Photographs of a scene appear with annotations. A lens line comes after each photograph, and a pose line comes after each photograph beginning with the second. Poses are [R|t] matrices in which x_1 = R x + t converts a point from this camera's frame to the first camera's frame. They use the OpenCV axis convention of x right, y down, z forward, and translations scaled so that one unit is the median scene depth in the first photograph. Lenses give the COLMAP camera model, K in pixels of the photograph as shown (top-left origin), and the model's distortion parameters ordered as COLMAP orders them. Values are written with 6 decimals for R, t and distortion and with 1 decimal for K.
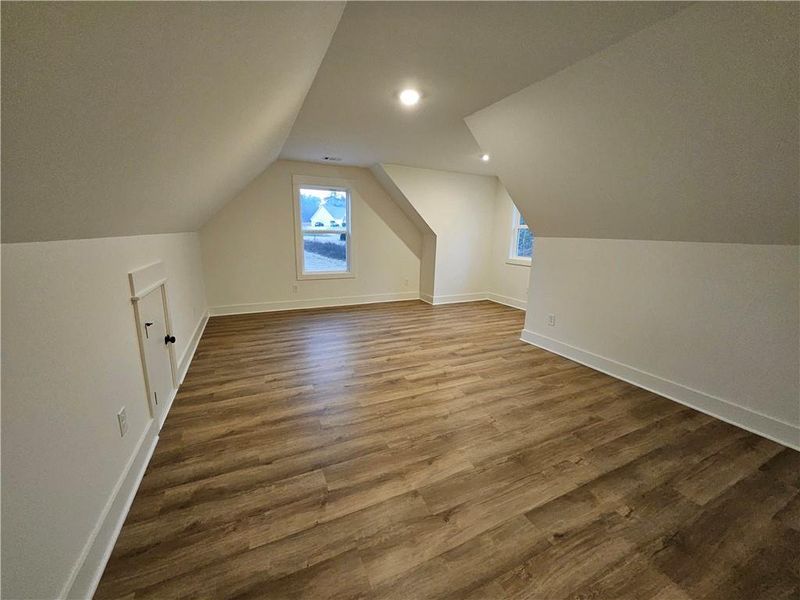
lens RADIAL K [[315.1, 0, 396.9], [0, 315.1, 299.7], [0, 0, 1]] dist [-0.003213, -0.000208]
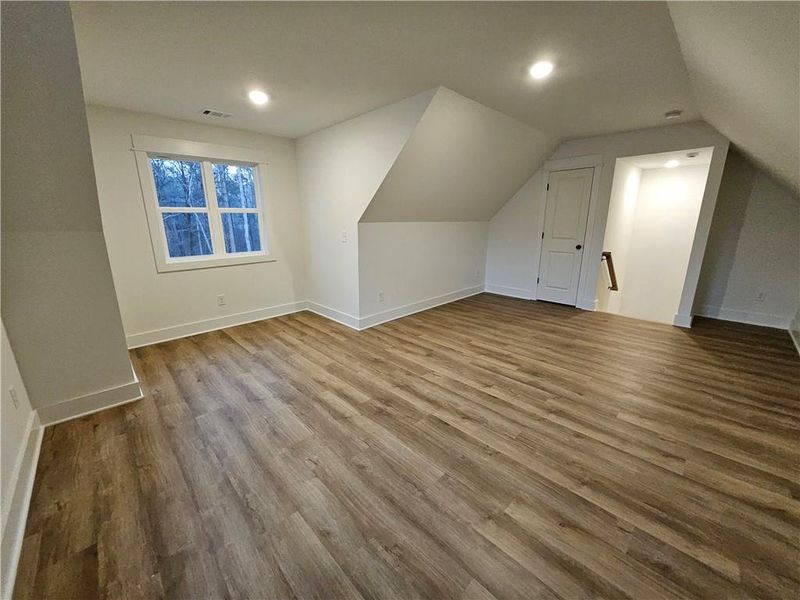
lens RADIAL K [[315.1, 0, 396.9], [0, 315.1, 299.7], [0, 0, 1]] dist [-0.003213, -0.000208]
pose [[-0.330138, -0.247907, 0.910797, -0.633250], [0.200261, 0.924536, 0.324236, -0.316396], [-0.922445, 0.289439, -0.255579, 1.408372]]
